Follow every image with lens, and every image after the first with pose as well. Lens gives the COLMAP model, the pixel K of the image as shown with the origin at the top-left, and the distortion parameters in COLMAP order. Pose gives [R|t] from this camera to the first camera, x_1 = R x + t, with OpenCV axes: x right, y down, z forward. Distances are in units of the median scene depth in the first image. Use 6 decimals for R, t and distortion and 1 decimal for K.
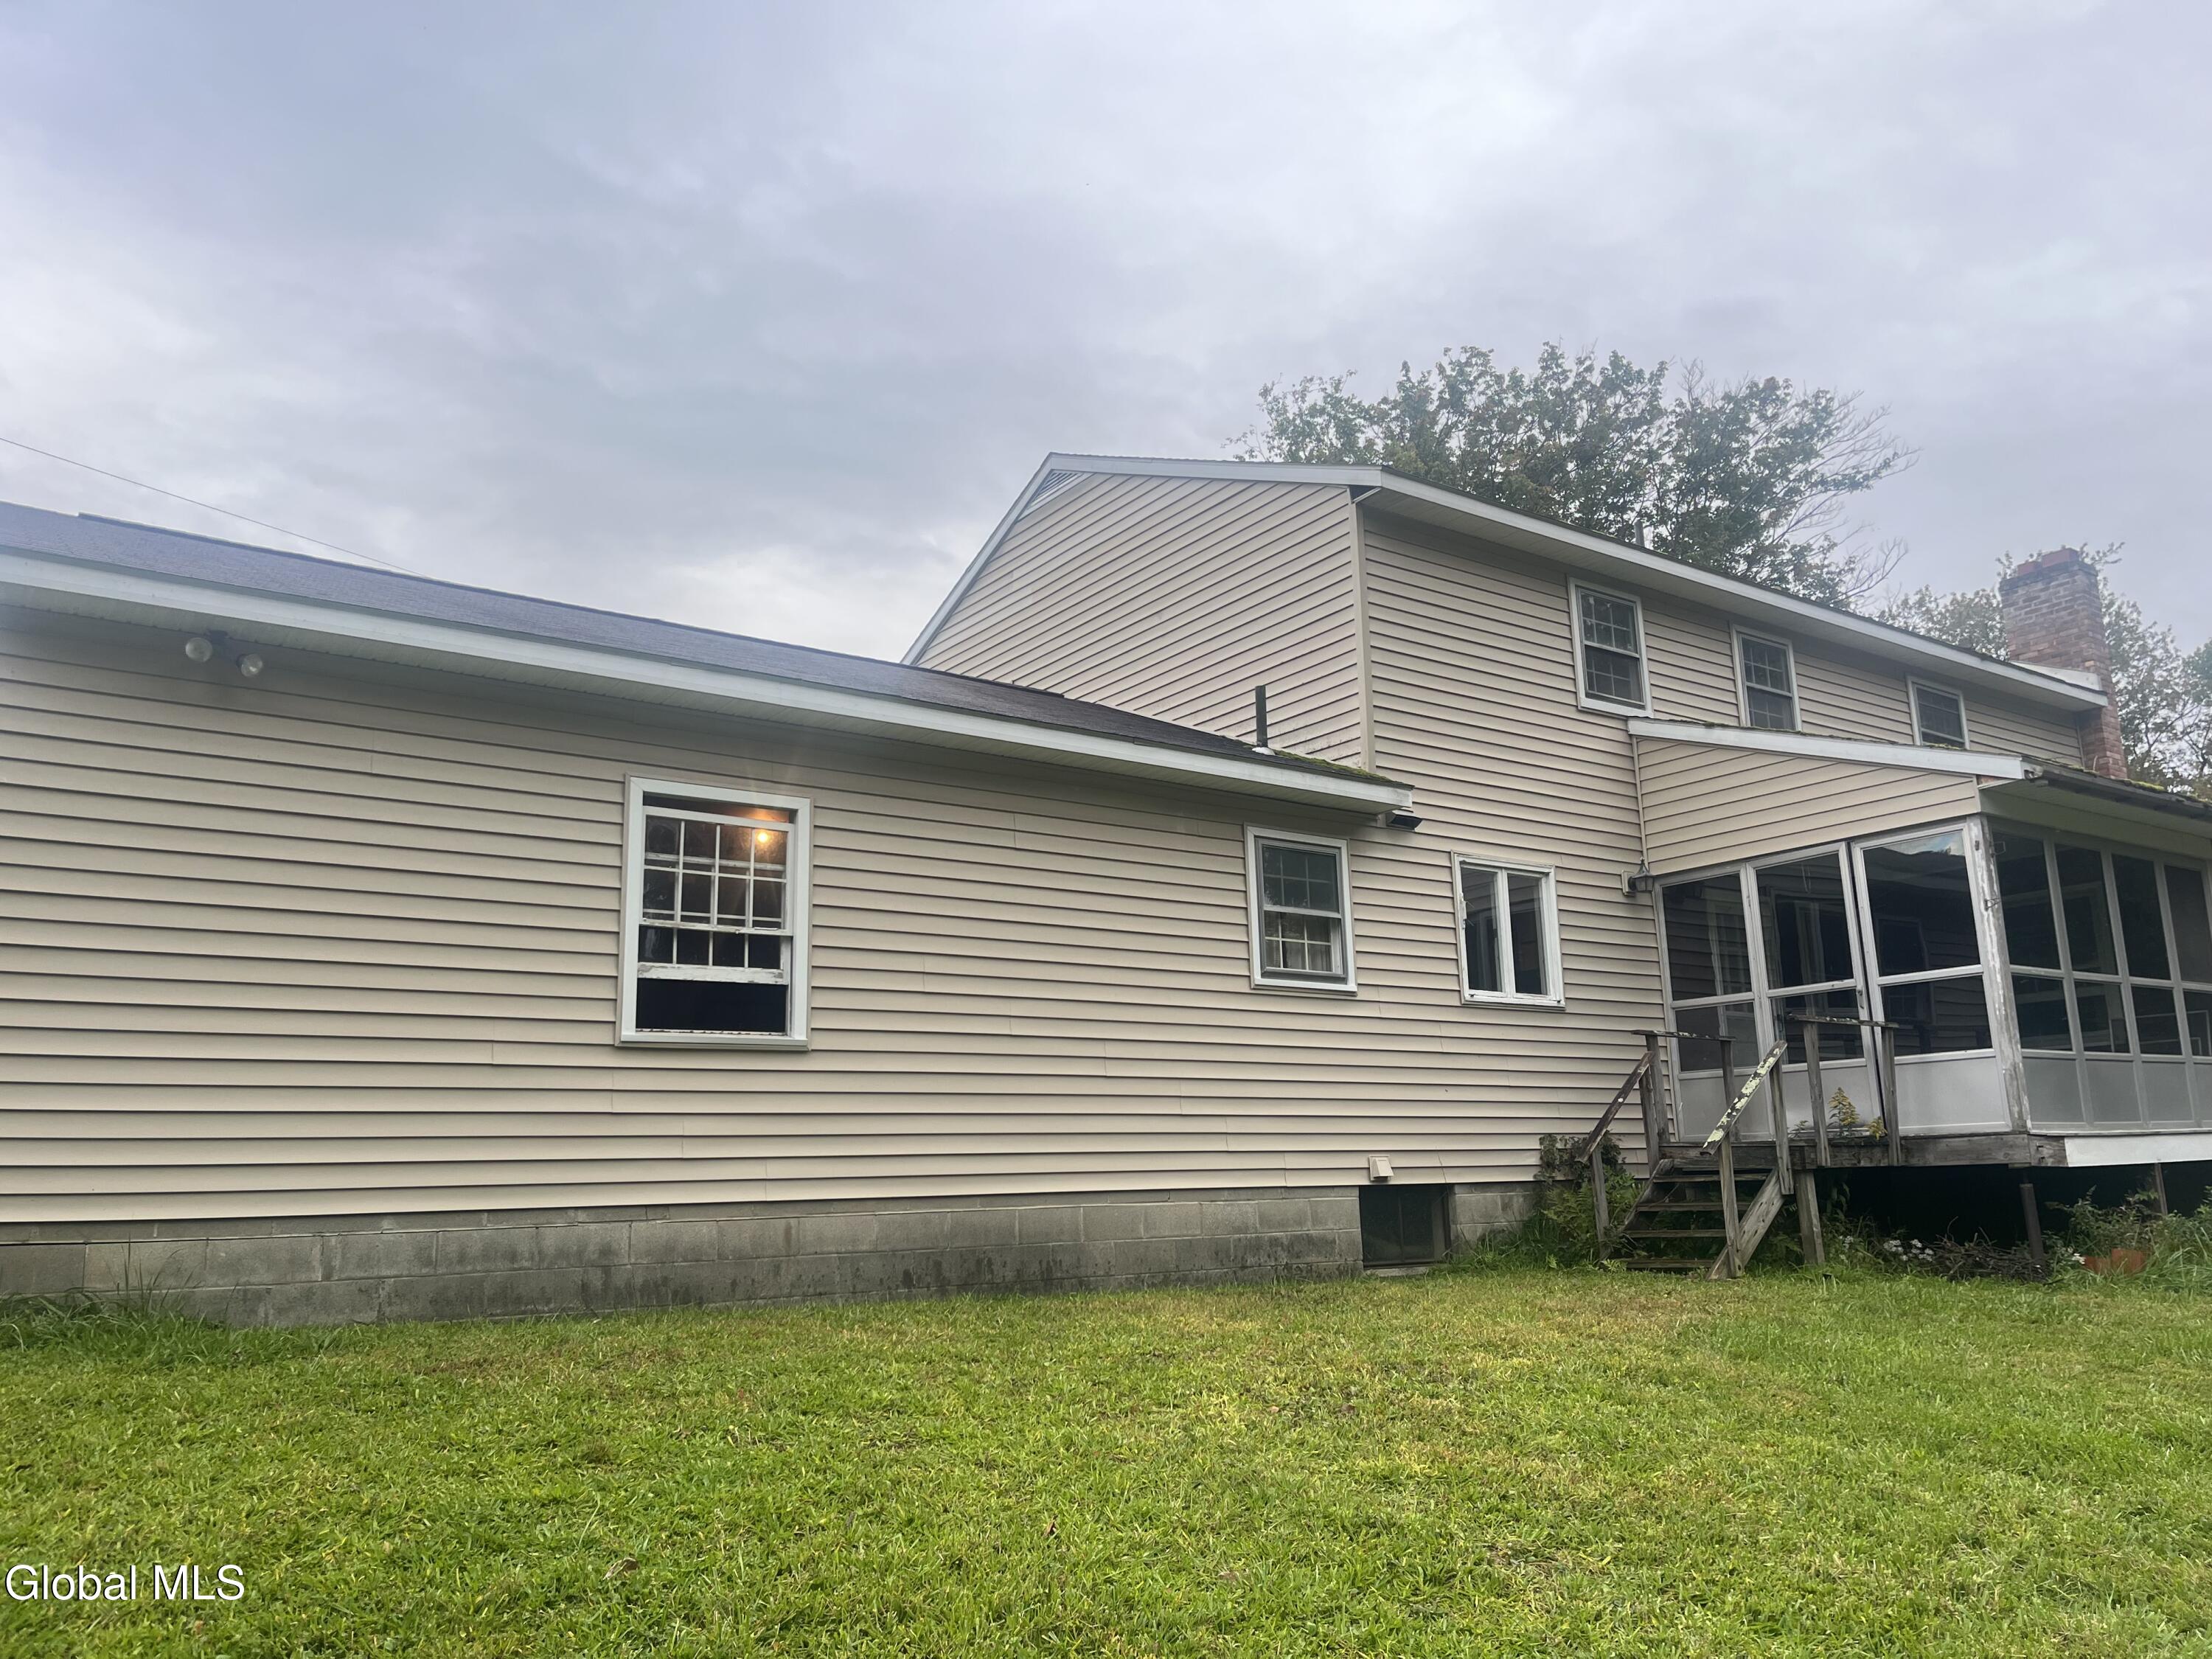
lens RADIAL K [[1667.8, 0, 1114.9], [0, 1667.8, 838.2], [0, 0, 1]] dist [0.069588, -0.095389]
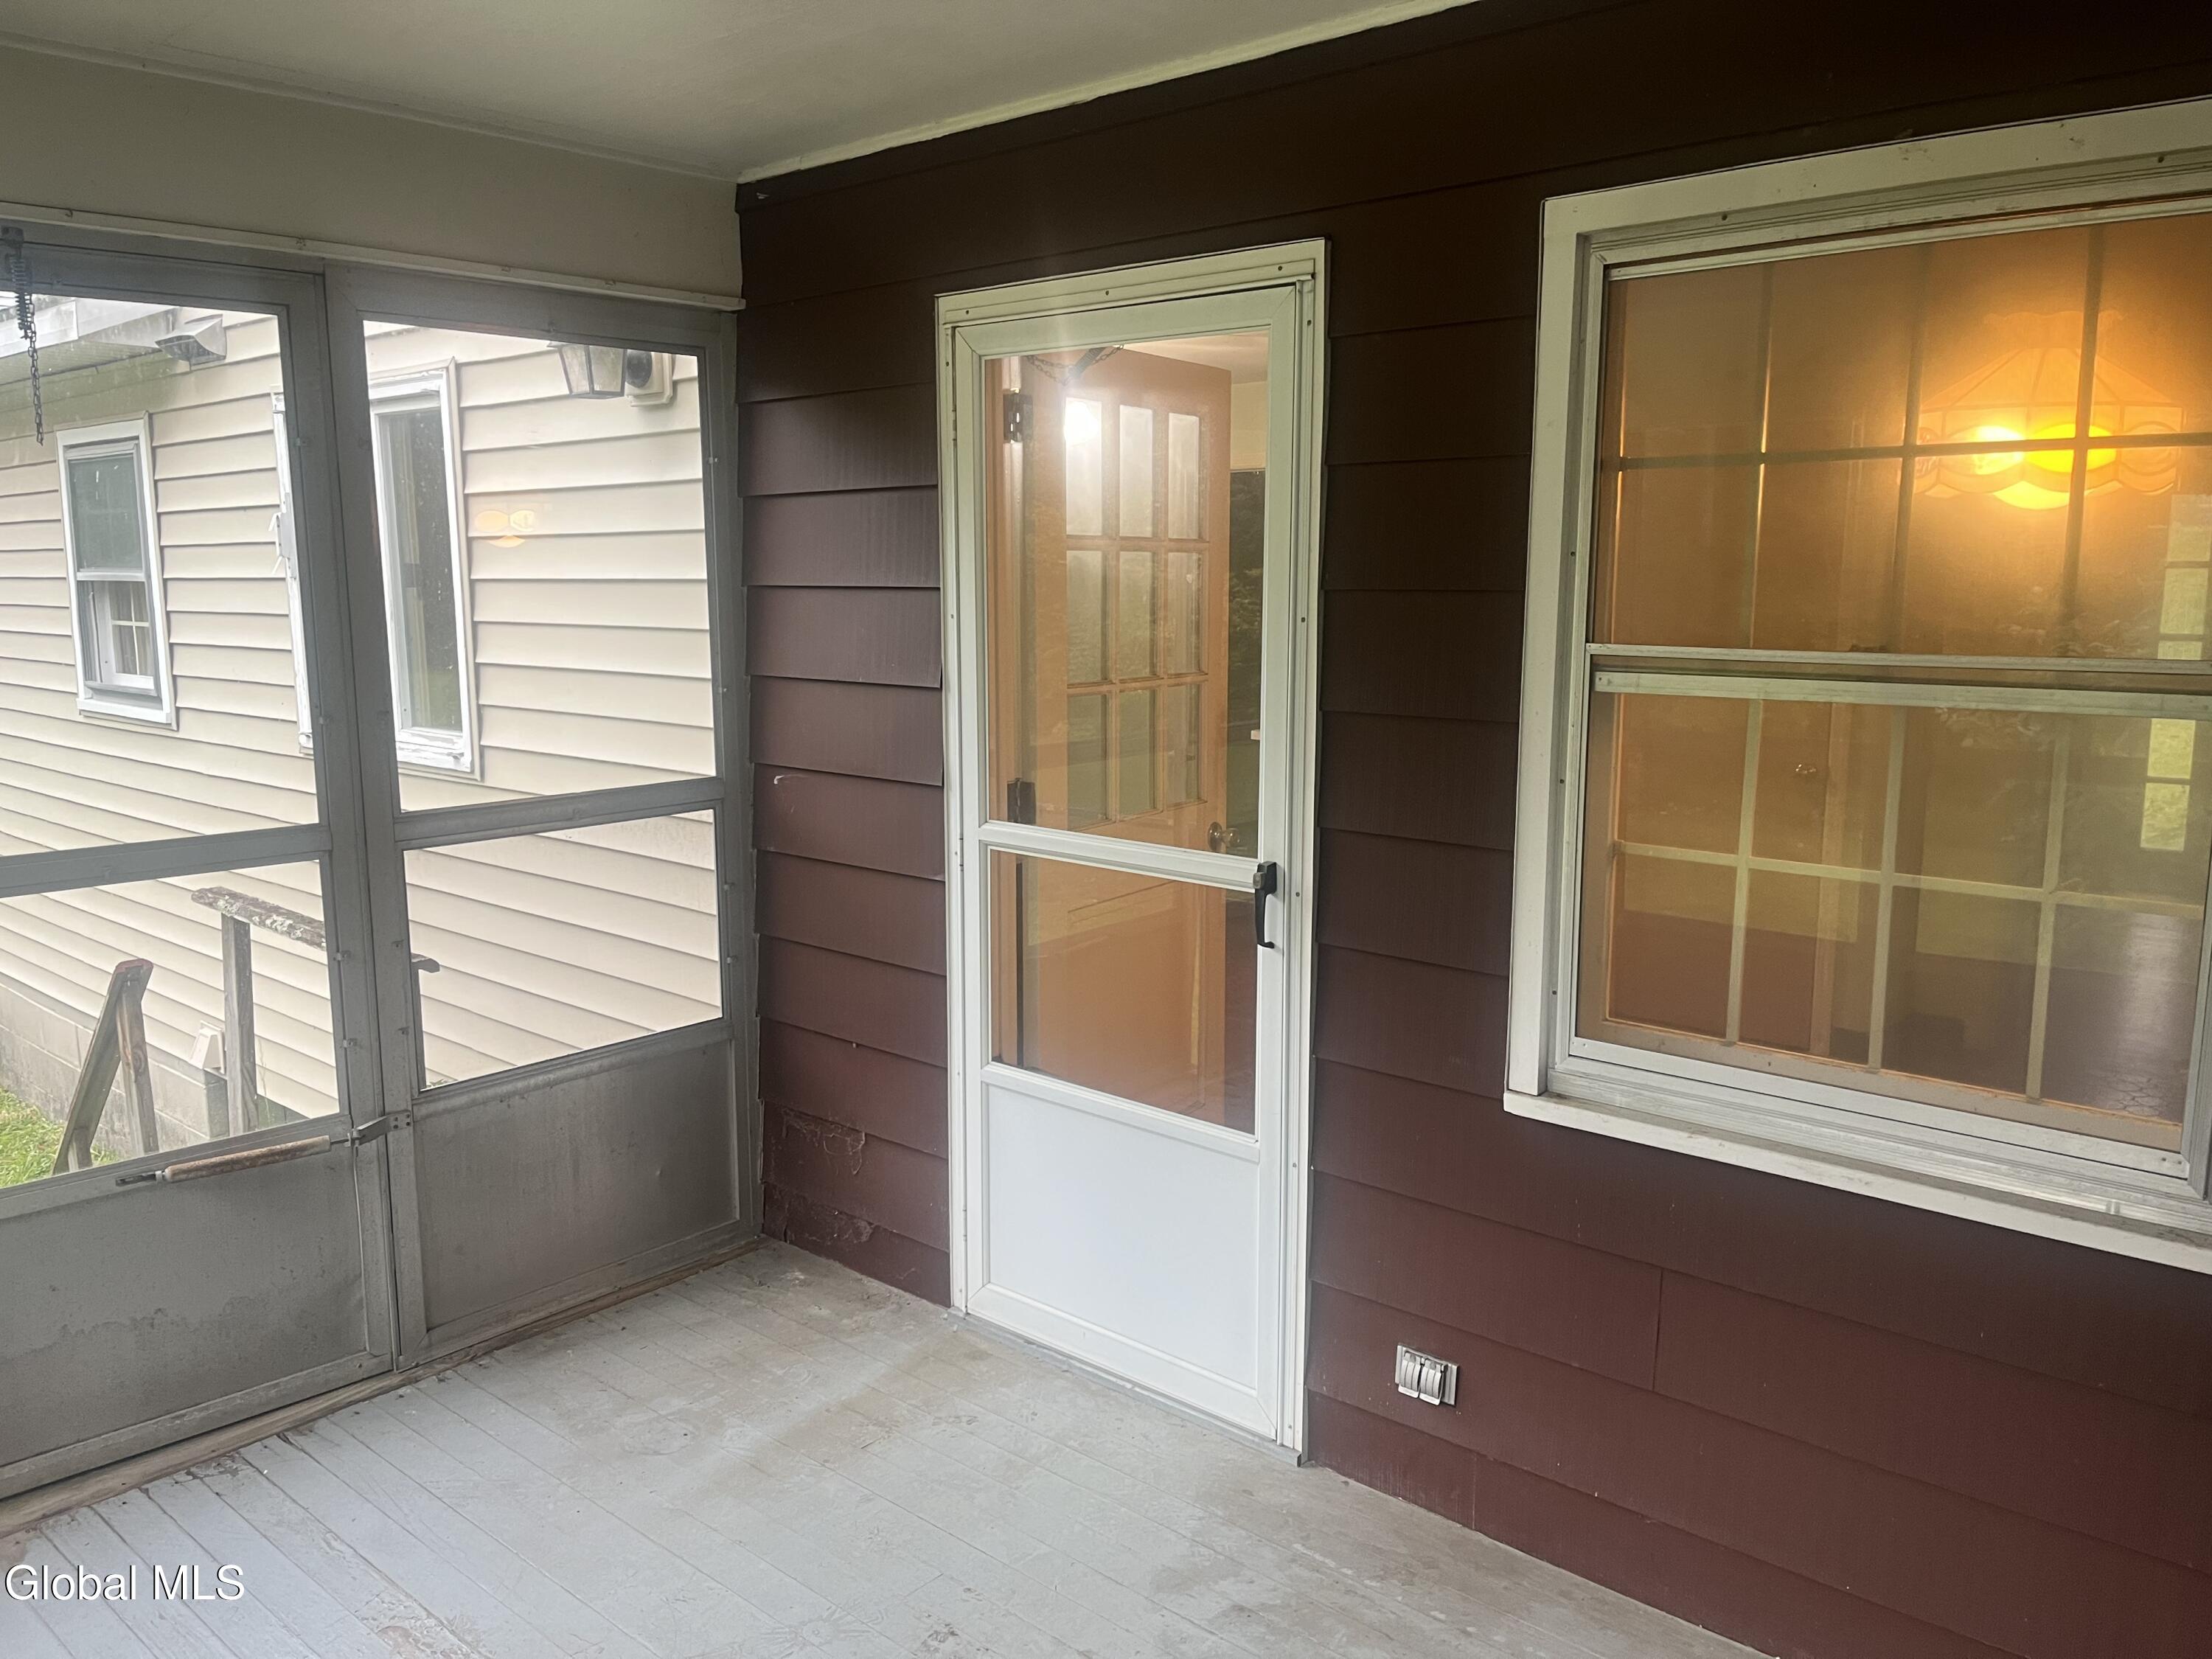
lens RADIAL K [[1667.8, 0, 1114.9], [0, 1667.8, 838.2], [0, 0, 1]] dist [0.069588, -0.095389]
pose [[0.225131, 0.180168, -0.957526, 0.718007], [0.201615, 0.952870, 0.226695, 0.065701], [0.953240, -0.244088, 0.178196, 1.176603]]
